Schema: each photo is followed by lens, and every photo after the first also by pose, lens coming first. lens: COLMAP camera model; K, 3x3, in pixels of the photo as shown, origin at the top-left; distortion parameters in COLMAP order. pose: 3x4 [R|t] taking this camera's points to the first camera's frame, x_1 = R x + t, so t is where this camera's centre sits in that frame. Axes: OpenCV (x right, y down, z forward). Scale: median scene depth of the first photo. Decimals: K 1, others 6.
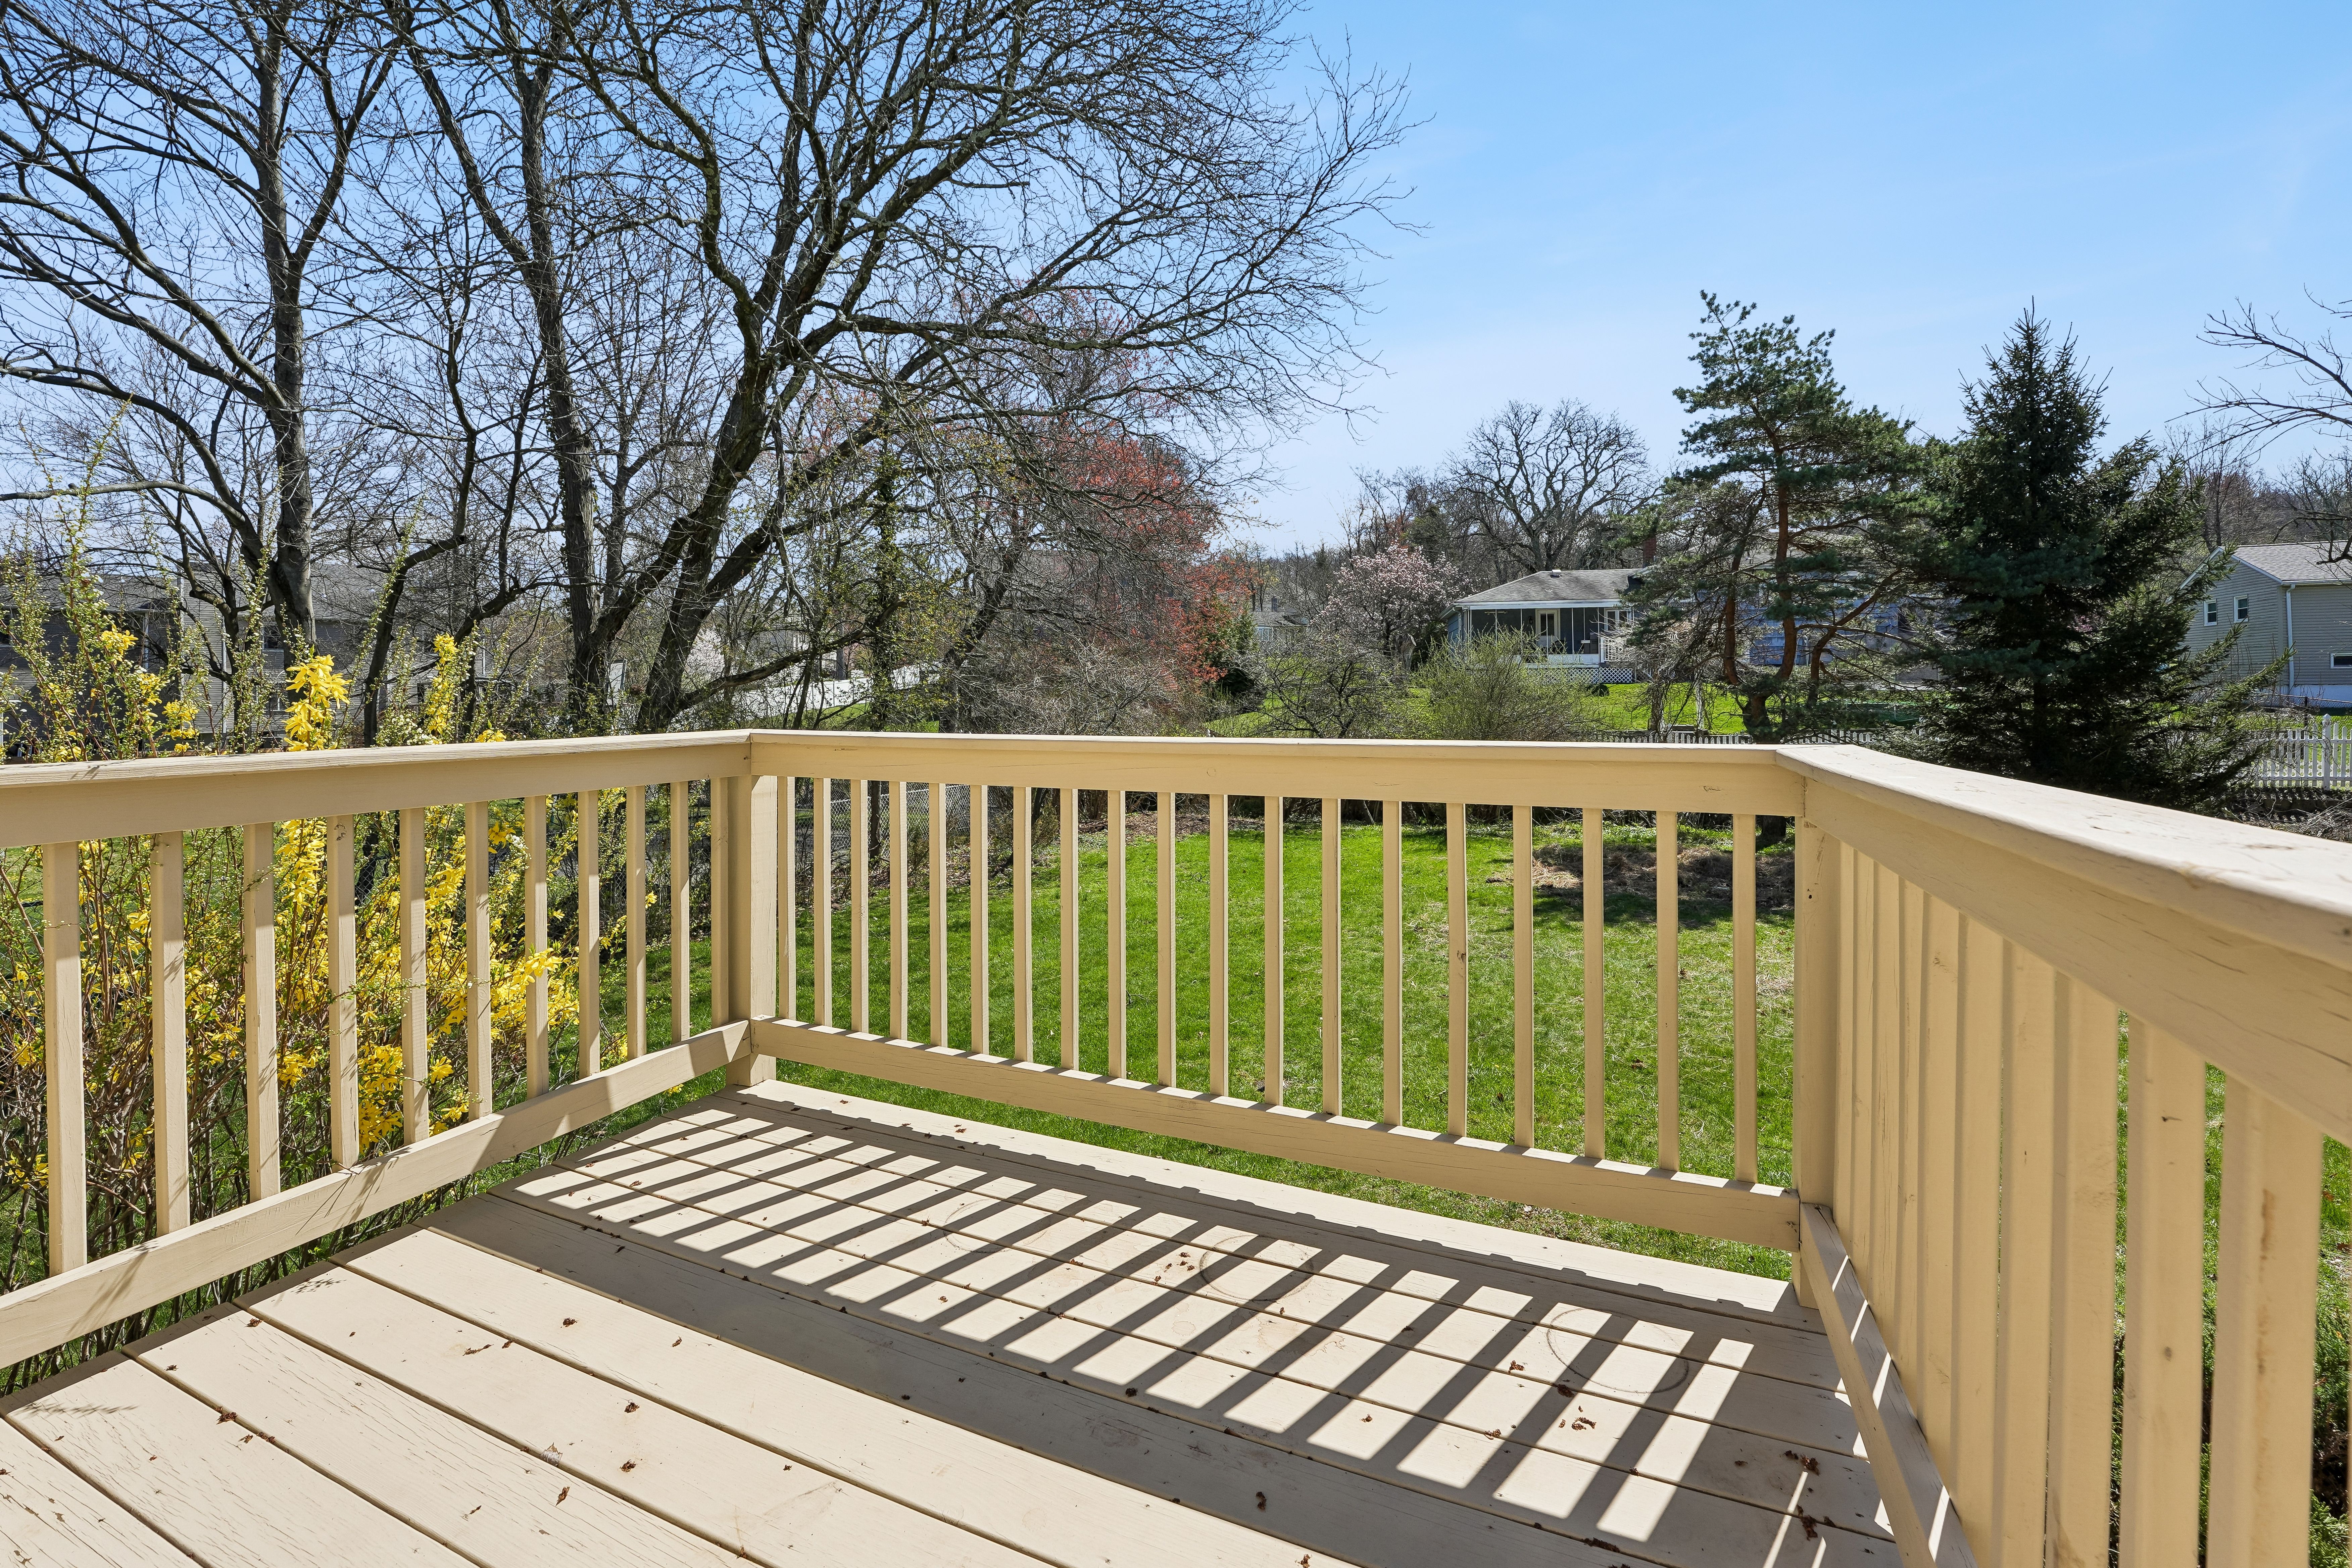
lens RADIAL K [[1006.1, 0, 1174.5], [0, 1006.1, 687.1], [0, 0, 1]] dist [-0.026940, -0.000025]
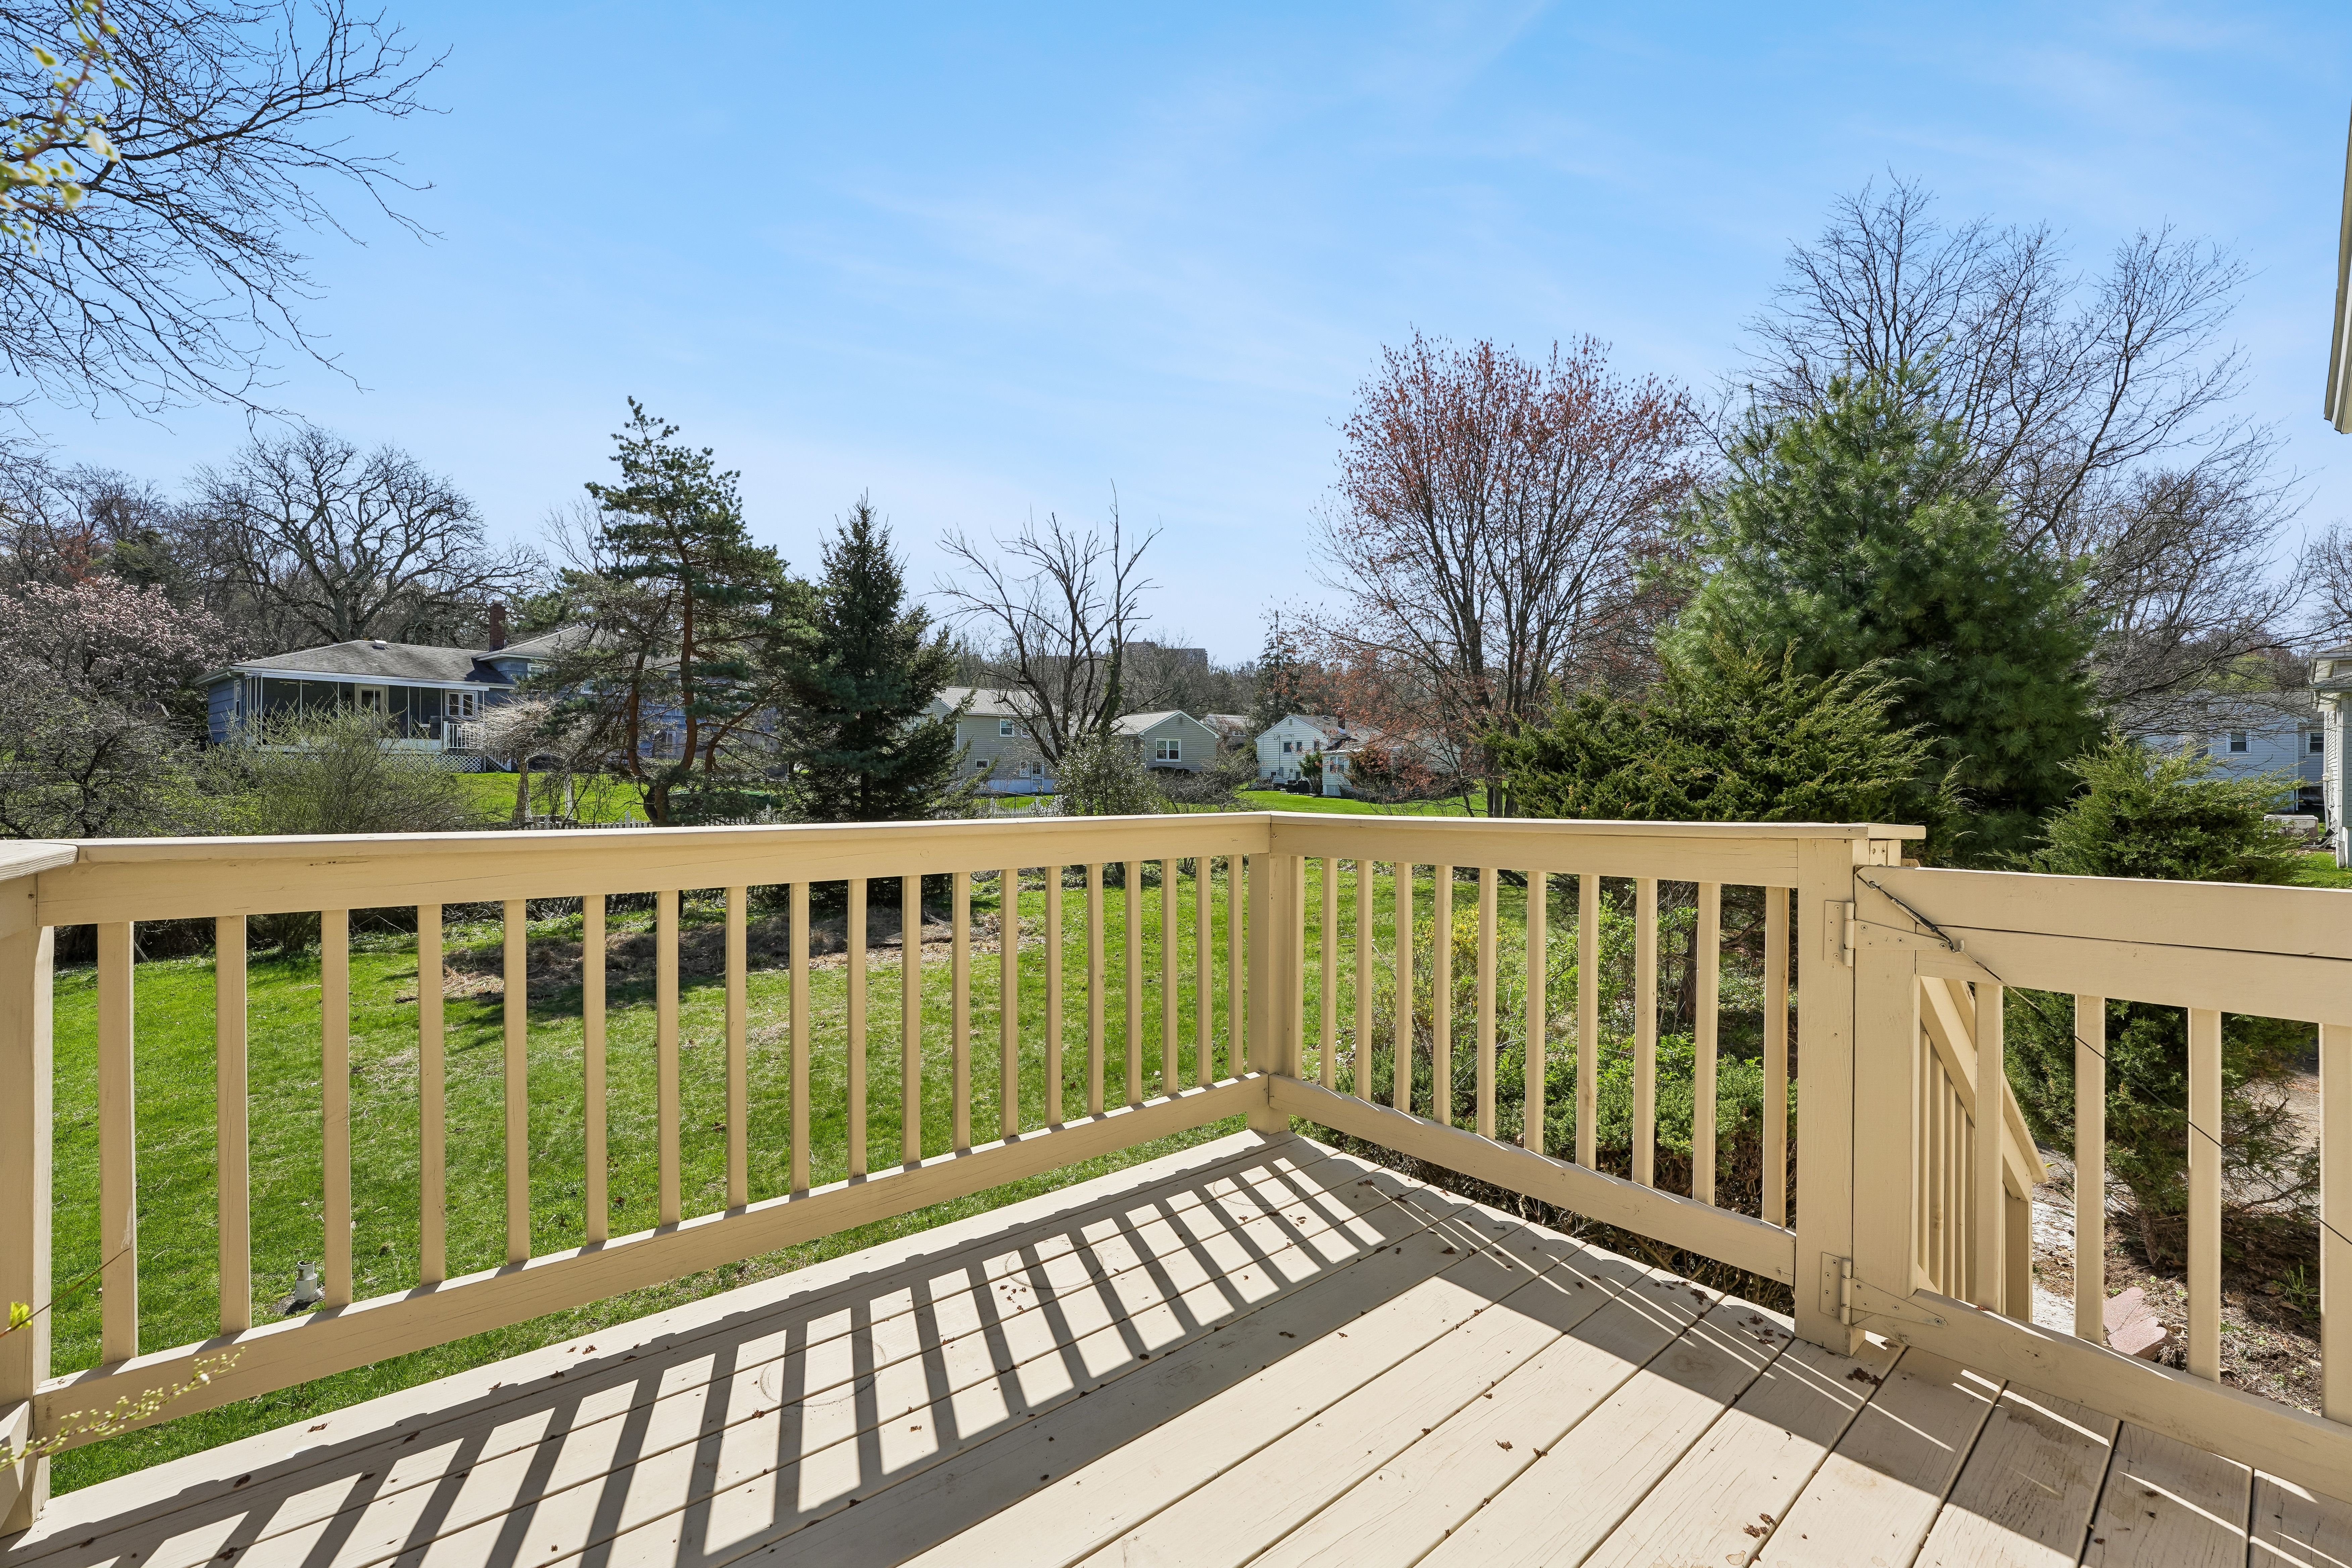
lens RADIAL K [[958.2, 0, 1176.0], [0, 958.2, 784.0], [0, 0, 1]] dist [-0.026311, 0.000204]
pose [[0.442938, 0.003404, 0.896546, -0.102963], [-0.009040, 0.999959, 0.000669, 0.001075], [-0.896507, -0.008401, 0.442951, 0.044234]]
